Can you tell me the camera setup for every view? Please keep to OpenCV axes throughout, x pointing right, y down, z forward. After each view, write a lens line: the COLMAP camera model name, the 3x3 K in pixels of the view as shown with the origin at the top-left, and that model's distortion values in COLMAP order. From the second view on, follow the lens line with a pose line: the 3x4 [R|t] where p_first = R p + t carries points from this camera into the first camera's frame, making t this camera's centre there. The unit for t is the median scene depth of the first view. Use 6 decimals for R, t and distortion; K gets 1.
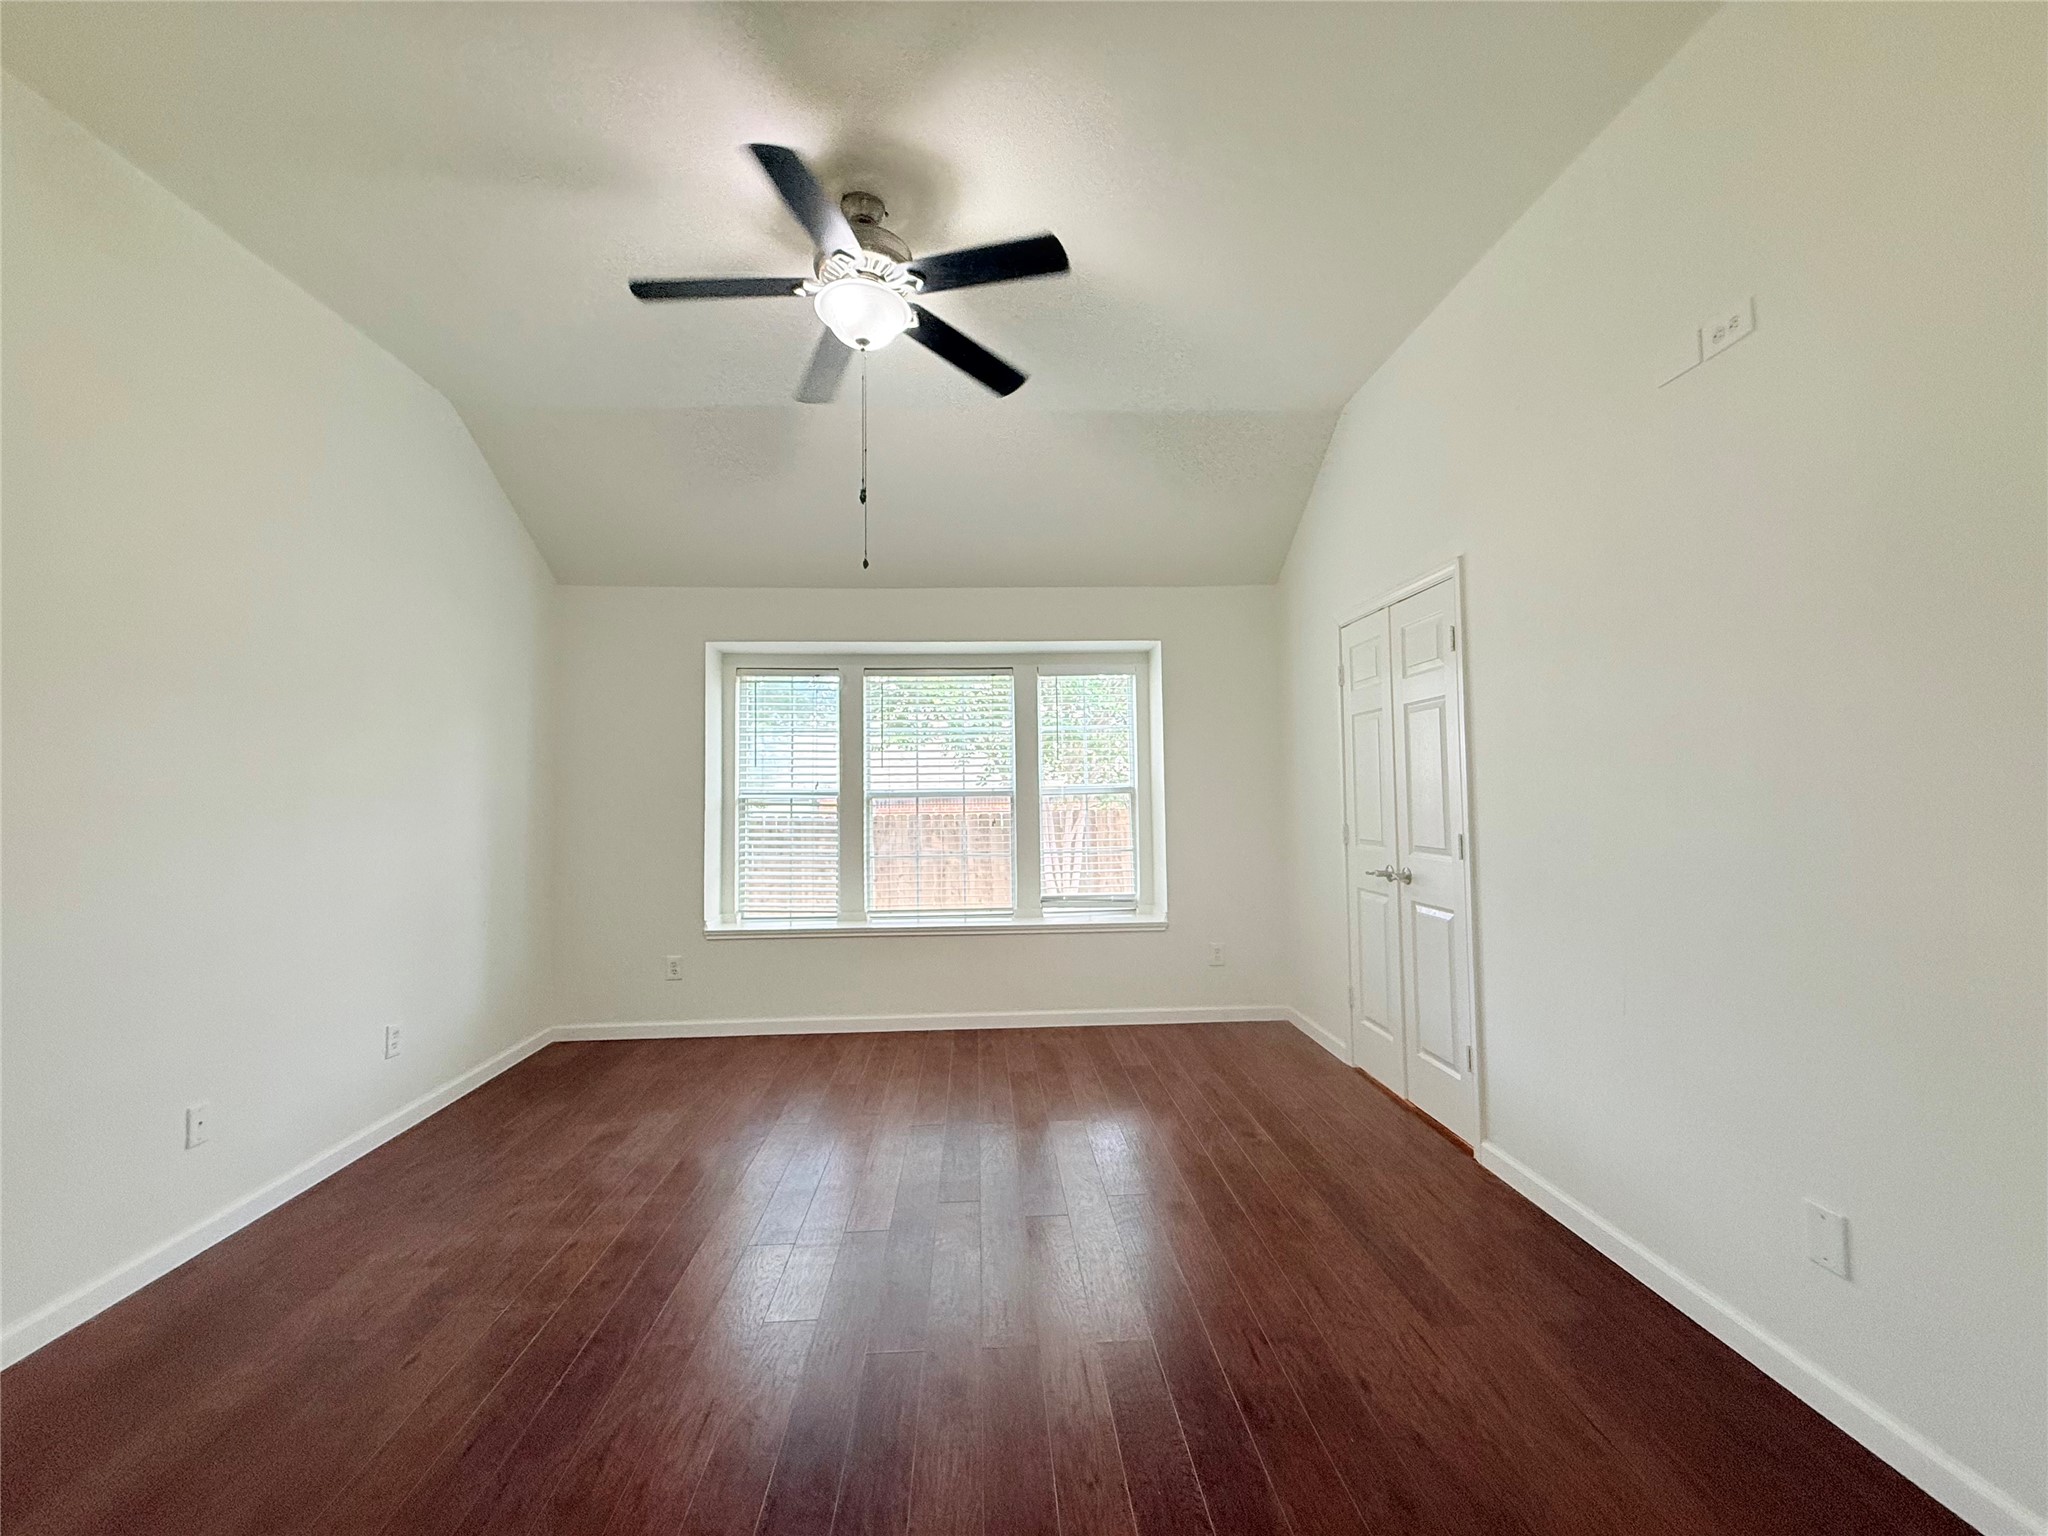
lens RADIAL K [[814.8, 0, 1020.0], [0, 814.8, 766.0], [0, 0, 1]] dist [-0.001003, 0.001058]
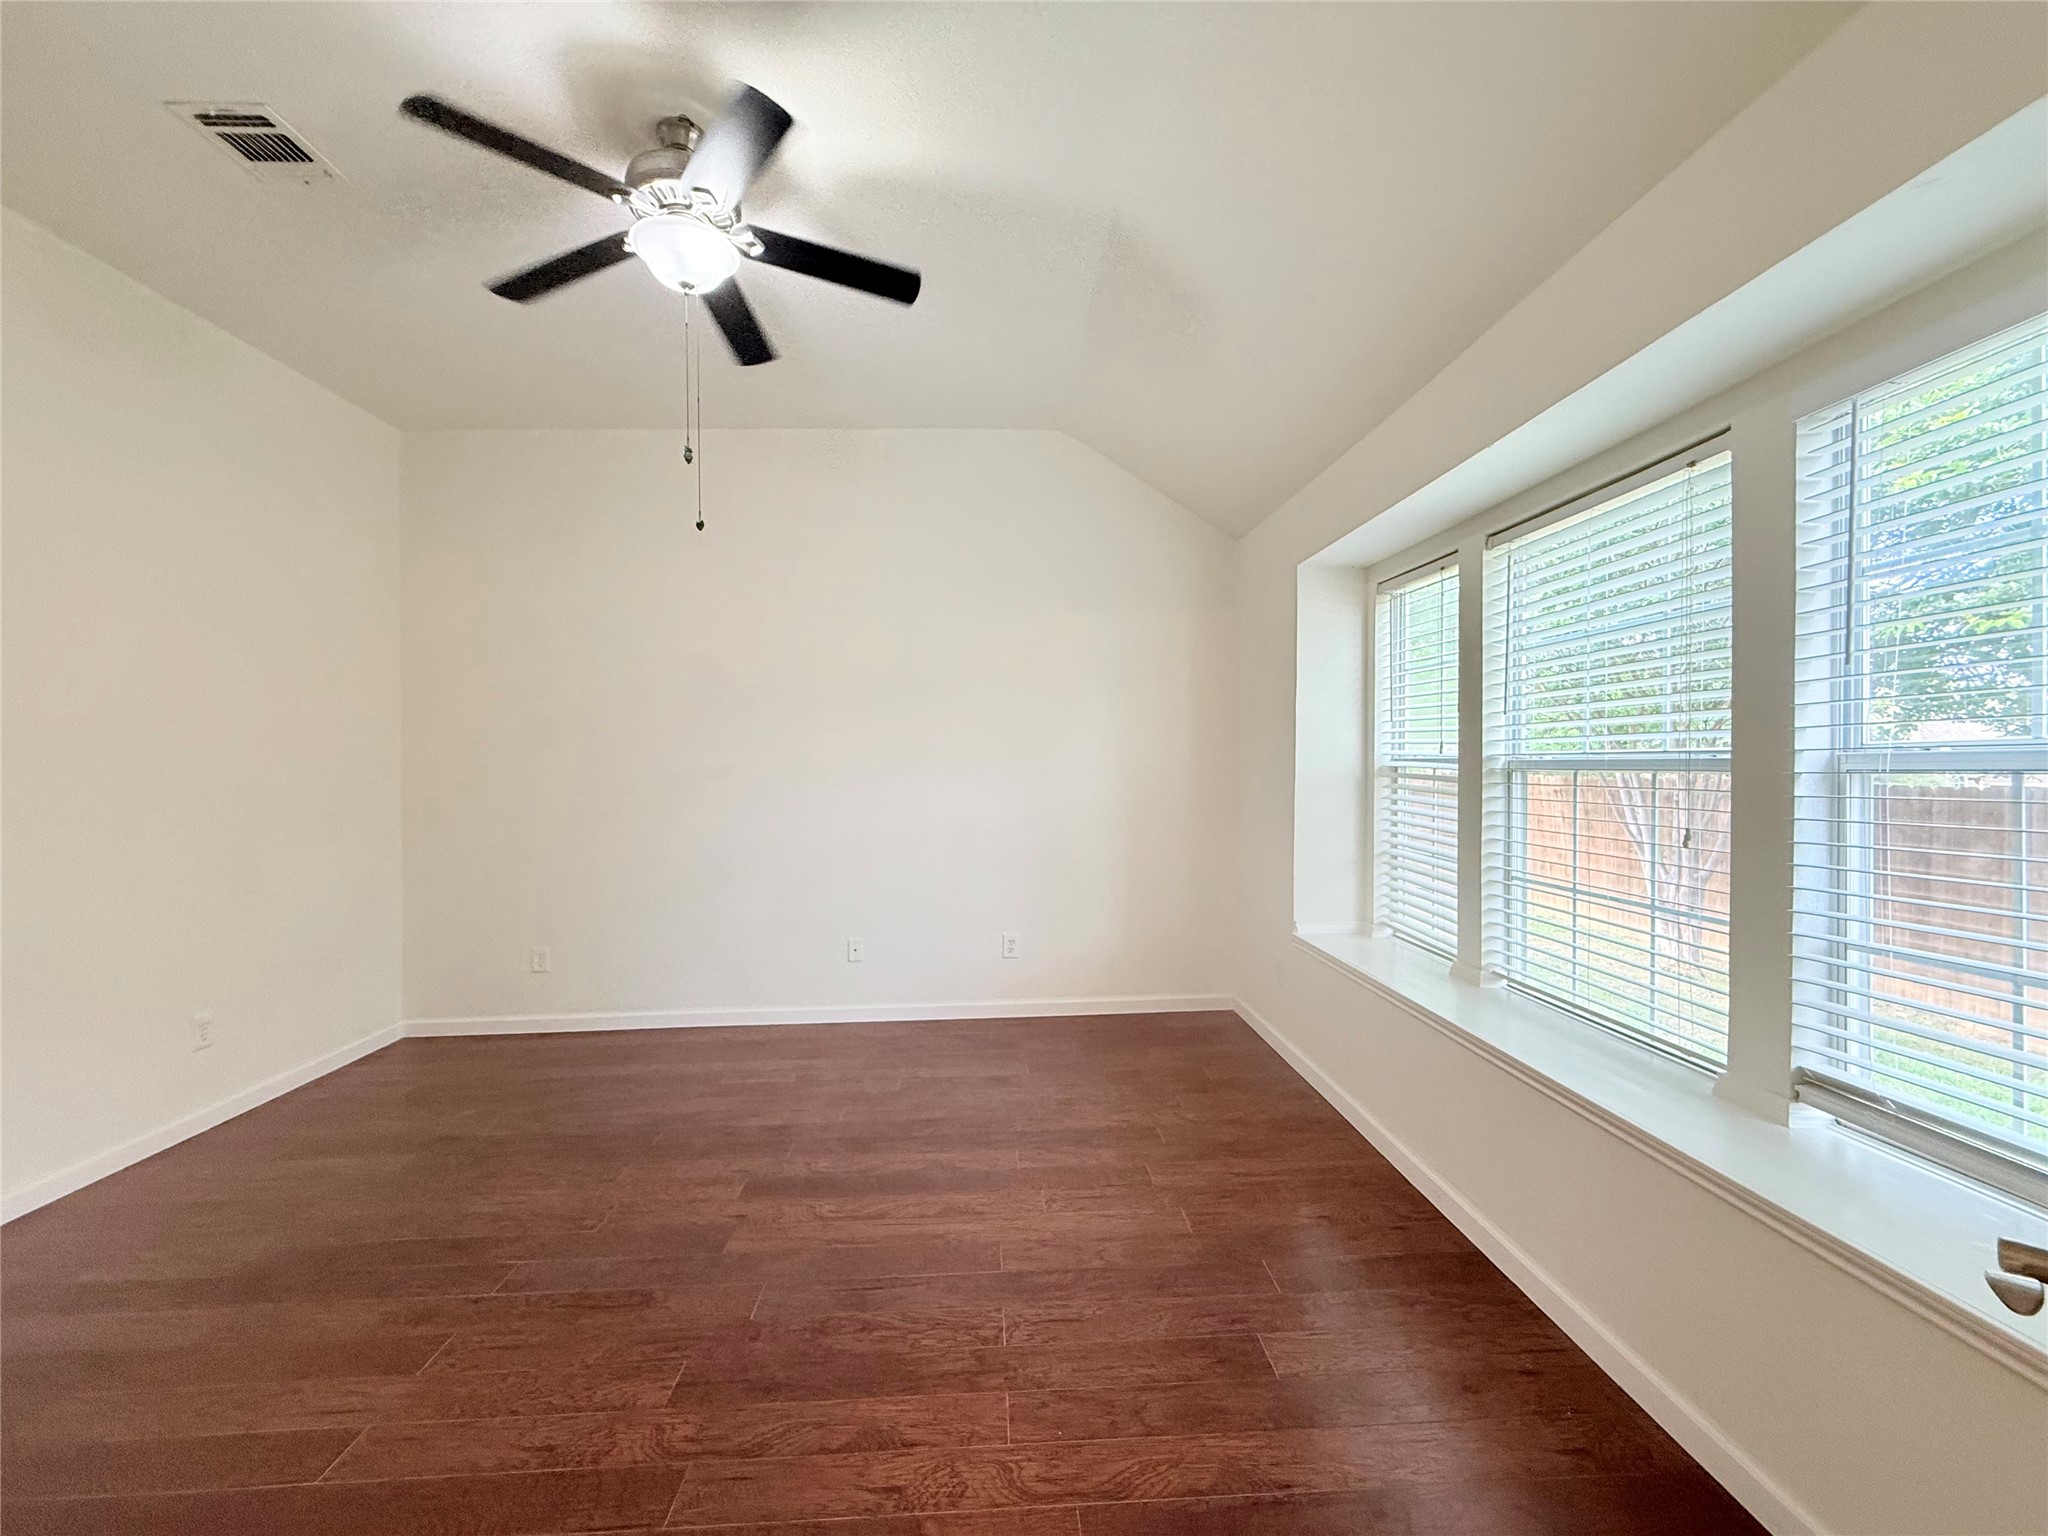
lens RADIAL K [[814.8, 0, 1020.0], [0, 814.8, 766.0], [0, 0, 1]] dist [-0.001003, 0.001058]
pose [[-0.008371, 0.016357, -0.999831, 0.506135], [0.046159, 0.998807, 0.015954, 0.018123], [0.998899, -0.046017, -0.009116, 0.932997]]
